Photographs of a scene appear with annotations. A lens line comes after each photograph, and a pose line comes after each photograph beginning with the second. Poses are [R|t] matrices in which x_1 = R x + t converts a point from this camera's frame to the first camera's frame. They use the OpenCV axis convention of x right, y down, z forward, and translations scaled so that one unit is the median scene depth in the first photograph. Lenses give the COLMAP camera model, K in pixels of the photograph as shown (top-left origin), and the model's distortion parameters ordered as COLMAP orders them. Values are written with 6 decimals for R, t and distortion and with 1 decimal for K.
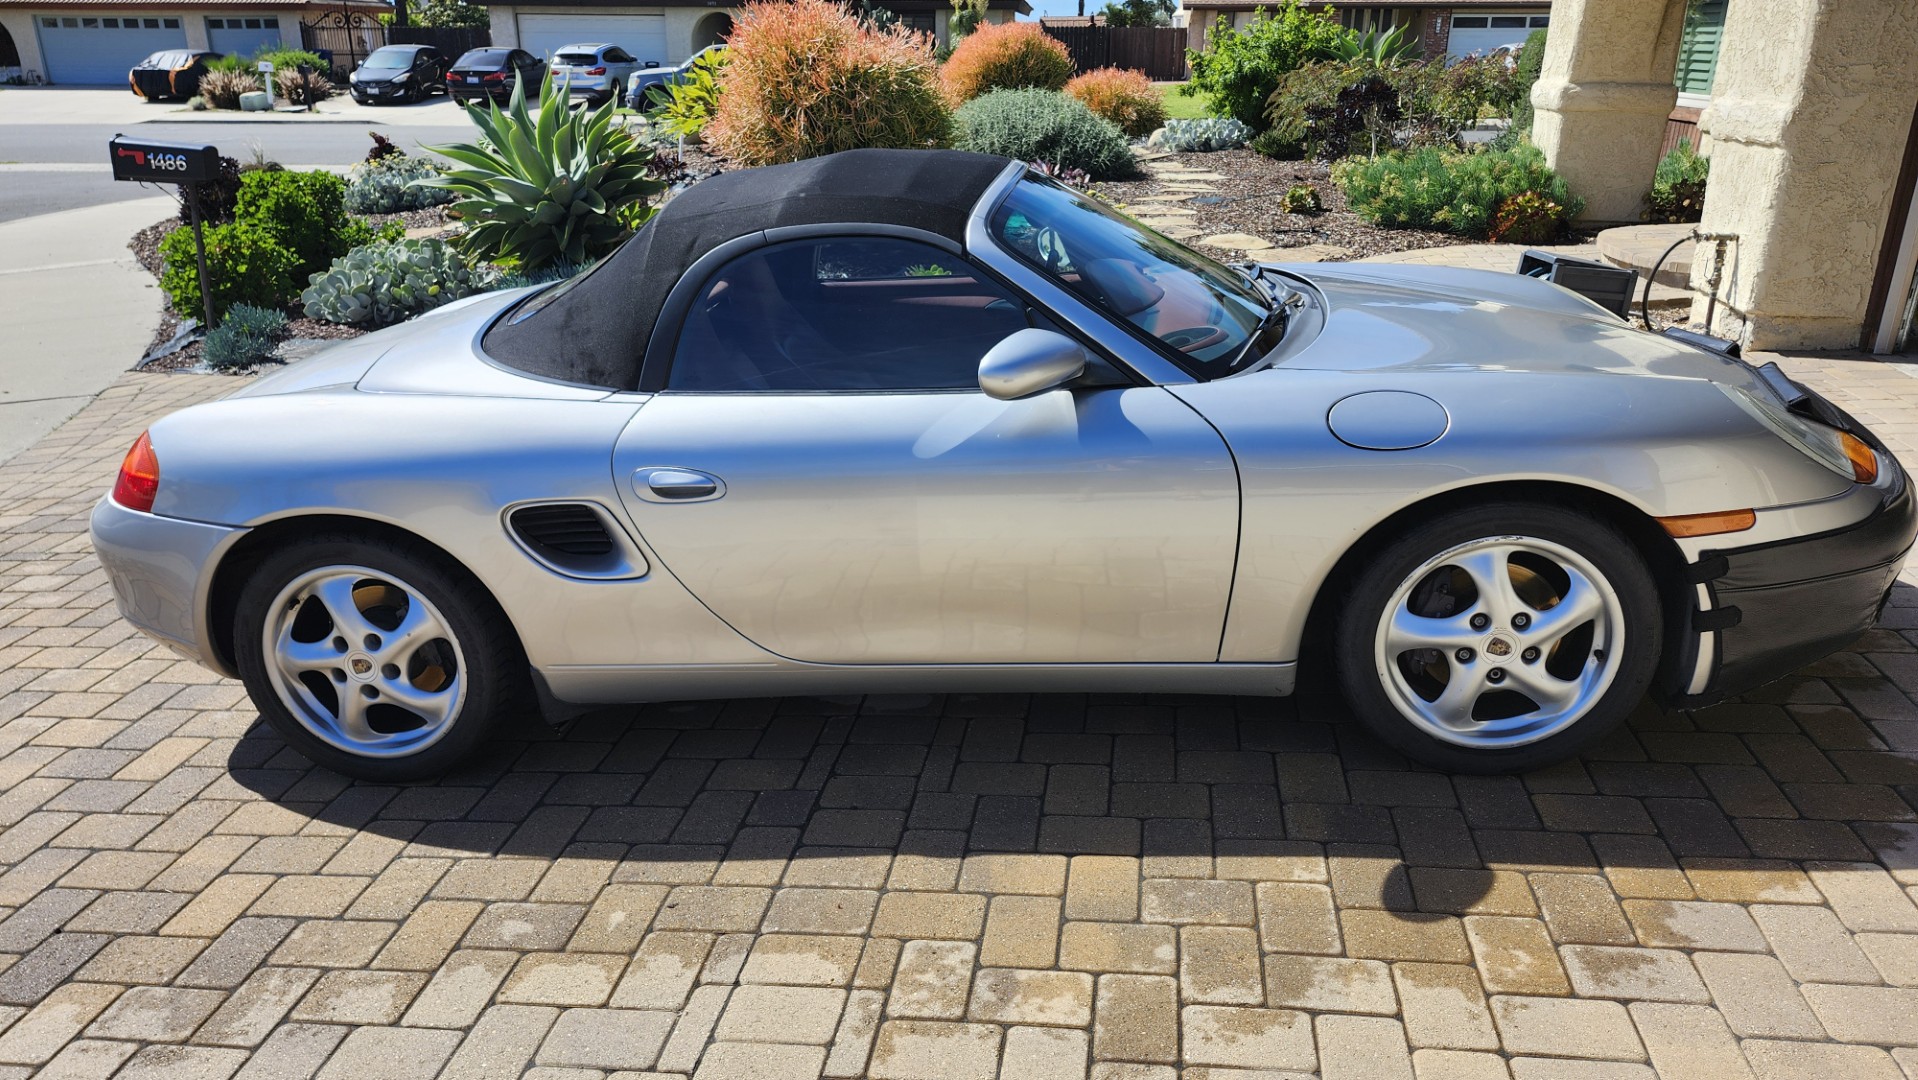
lens RADIAL K [[1327.4, 0, 942.4], [0, 1327.4, 535.0], [0, 0, 1]] dist [0.063771, -0.058346]
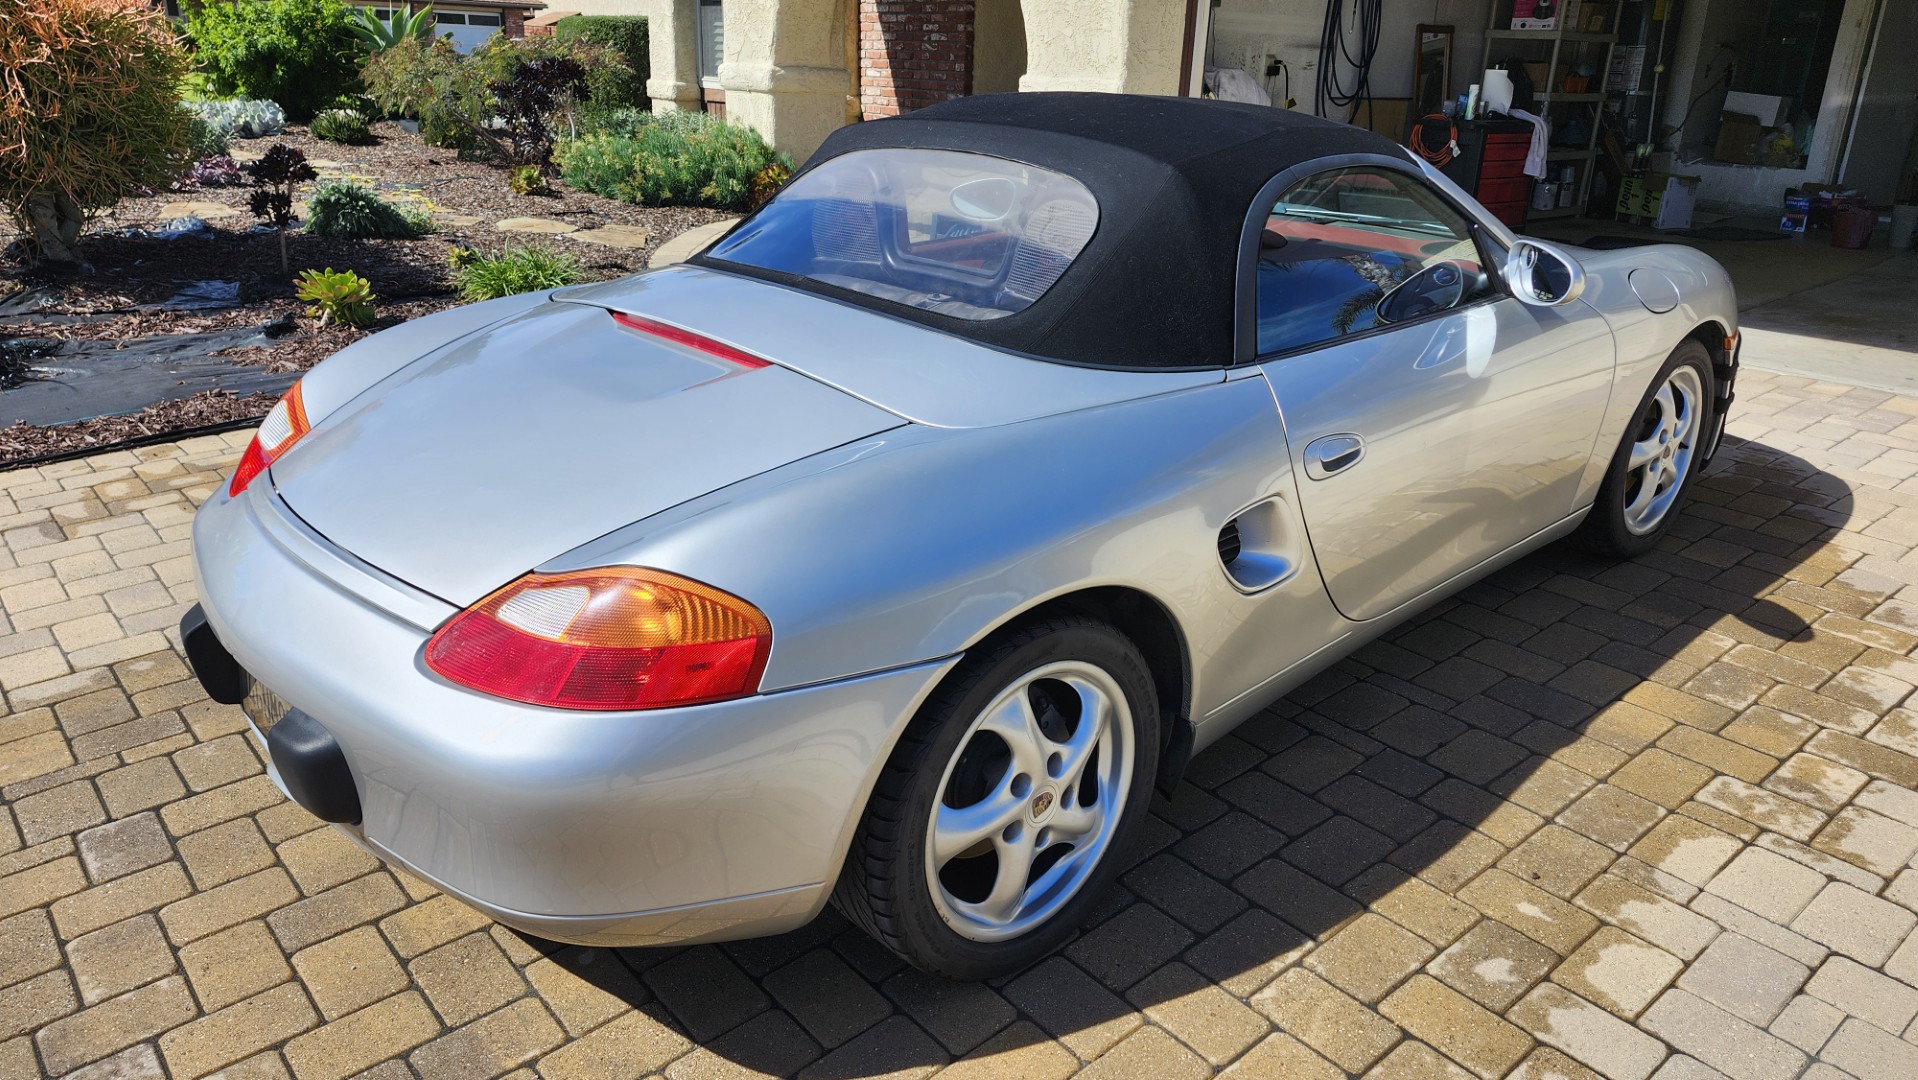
lens RADIAL K [[1336.7, 0, 959.0], [0, 1336.7, 540.0], [0, 0, 1]] dist [0.089222, -0.112592]
pose [[0.648693, -0.230455, 0.725319, -1.026786], [0.229466, 0.967924, 0.102313, -0.129879], [-0.725633, 0.100067, 0.680767, 0.585254]]
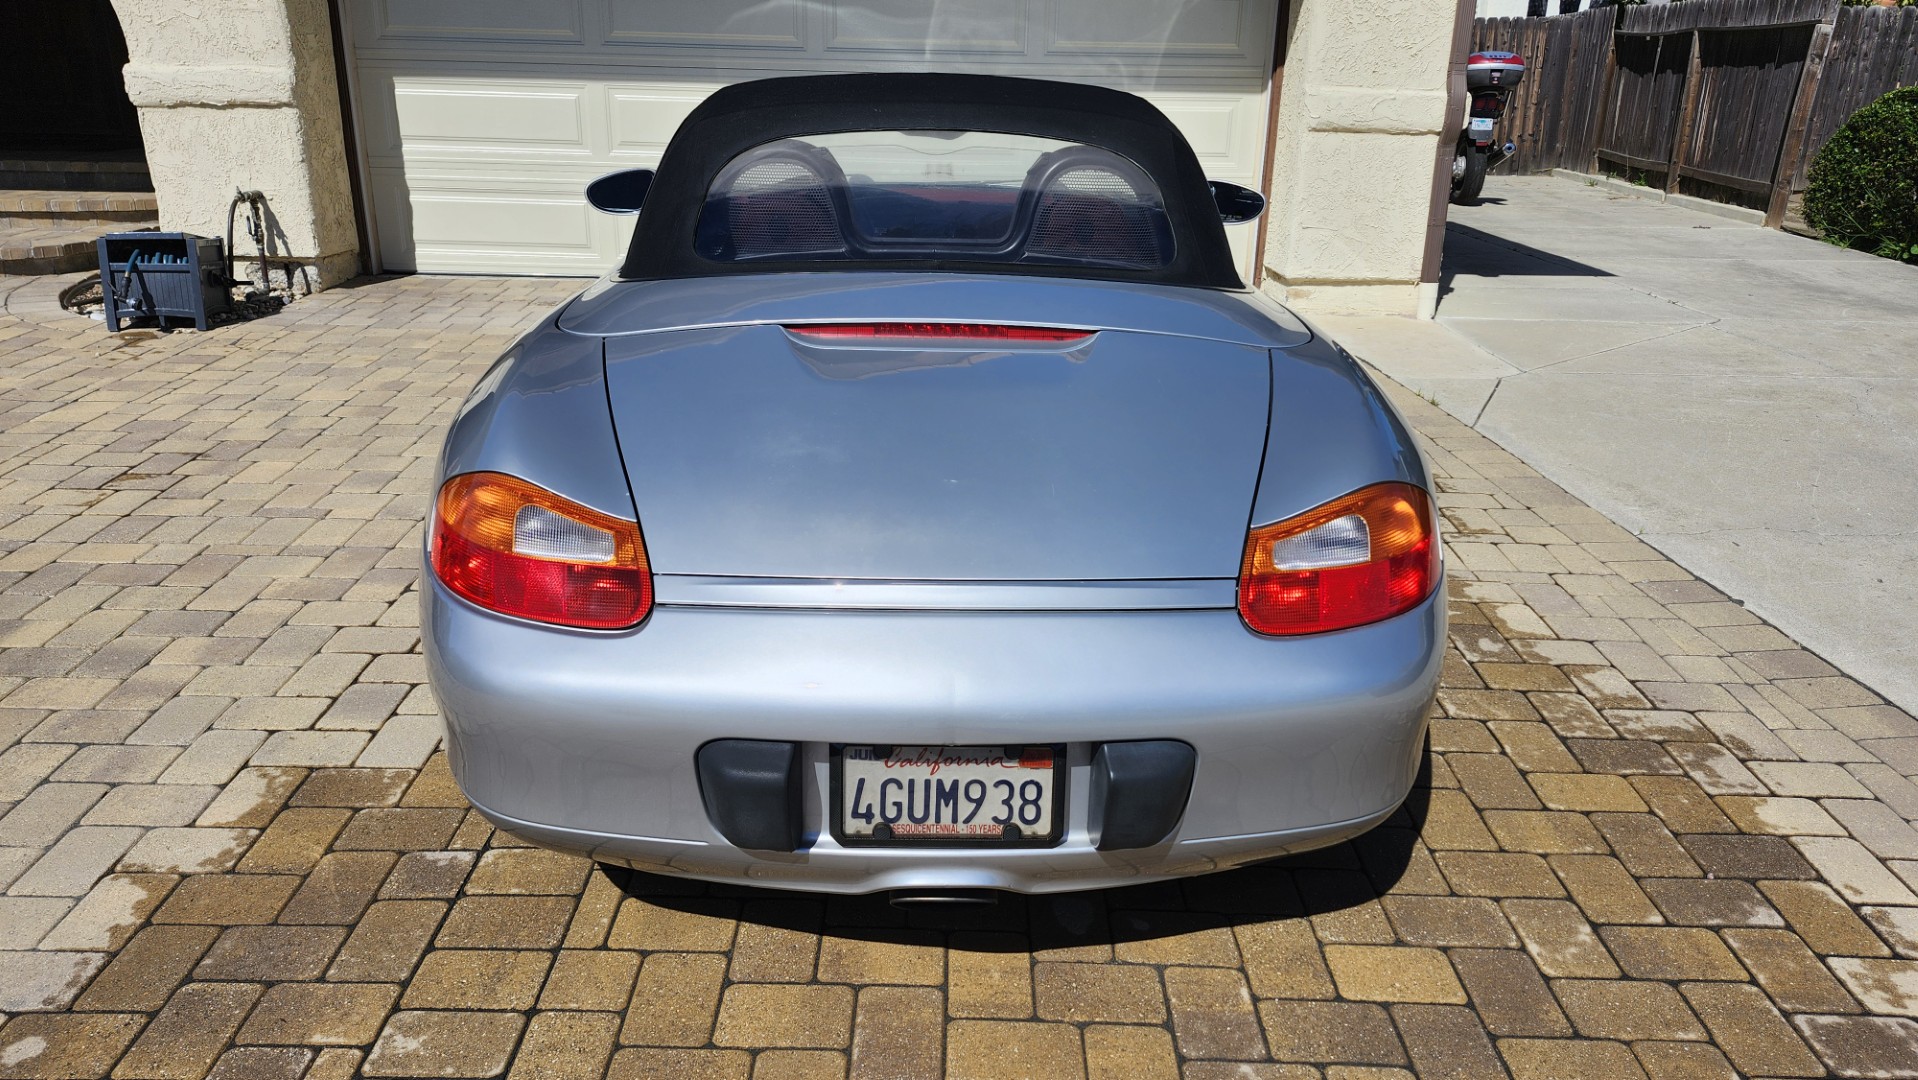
lens RADIAL K [[1417.9, 0, 959.0], [0, 1417.9, 540.0], [0, 0, 1]] dist [0.001464, 0.001099]
pose [[-0.175587, -0.307828, 0.935100, -1.367592], [0.331273, 0.875989, 0.350573, -0.410988], [-0.927053, 0.371329, -0.051837, 1.397084]]
